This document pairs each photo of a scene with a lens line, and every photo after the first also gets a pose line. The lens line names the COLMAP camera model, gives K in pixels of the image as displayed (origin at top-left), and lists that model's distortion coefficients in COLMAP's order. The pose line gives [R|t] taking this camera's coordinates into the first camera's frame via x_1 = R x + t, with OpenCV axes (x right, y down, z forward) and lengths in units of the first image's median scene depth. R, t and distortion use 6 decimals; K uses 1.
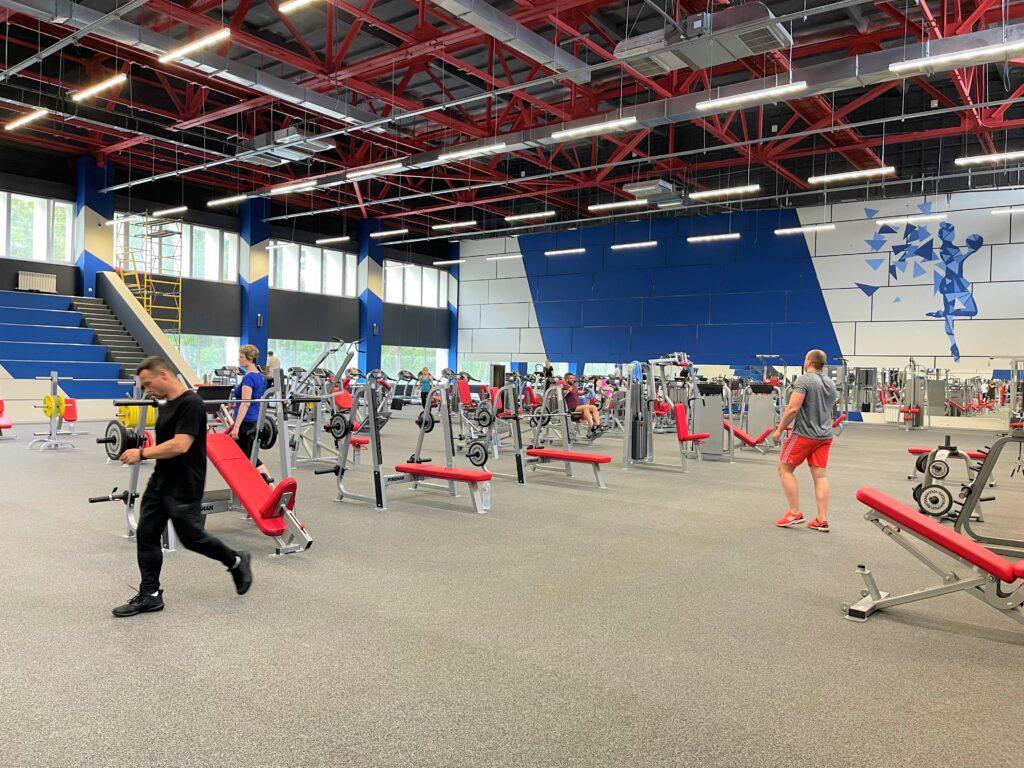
lens RADIAL K [[780.7, 0, 513.4], [0, 780.7, 380.7], [0, 0, 1]] dist [0.070315, -0.075109]
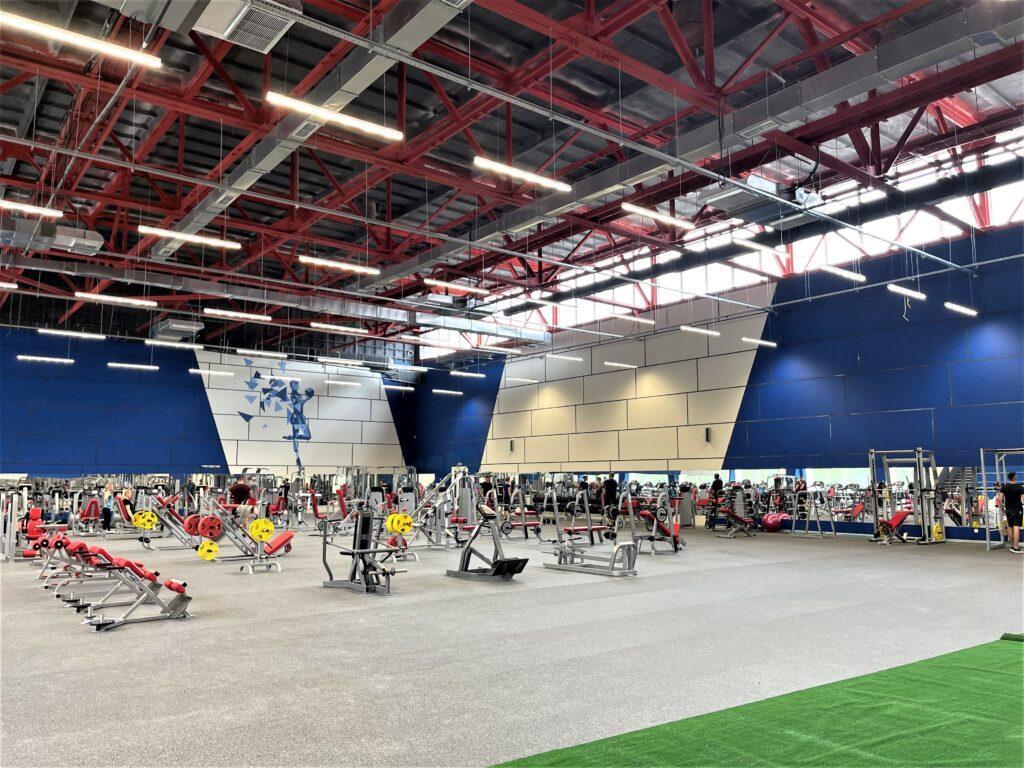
lens RADIAL K [[780.7, 0, 517.0], [0, 780.7, 384.1], [0, 0, 1]] dist [0.070315, -0.075109]
pose [[0.238799, 0.093204, 0.966586, -0.777830], [0.021210, 0.994645, -0.101149, -0.024093], [-0.970837, 0.044656, 0.235544, 0.217645]]
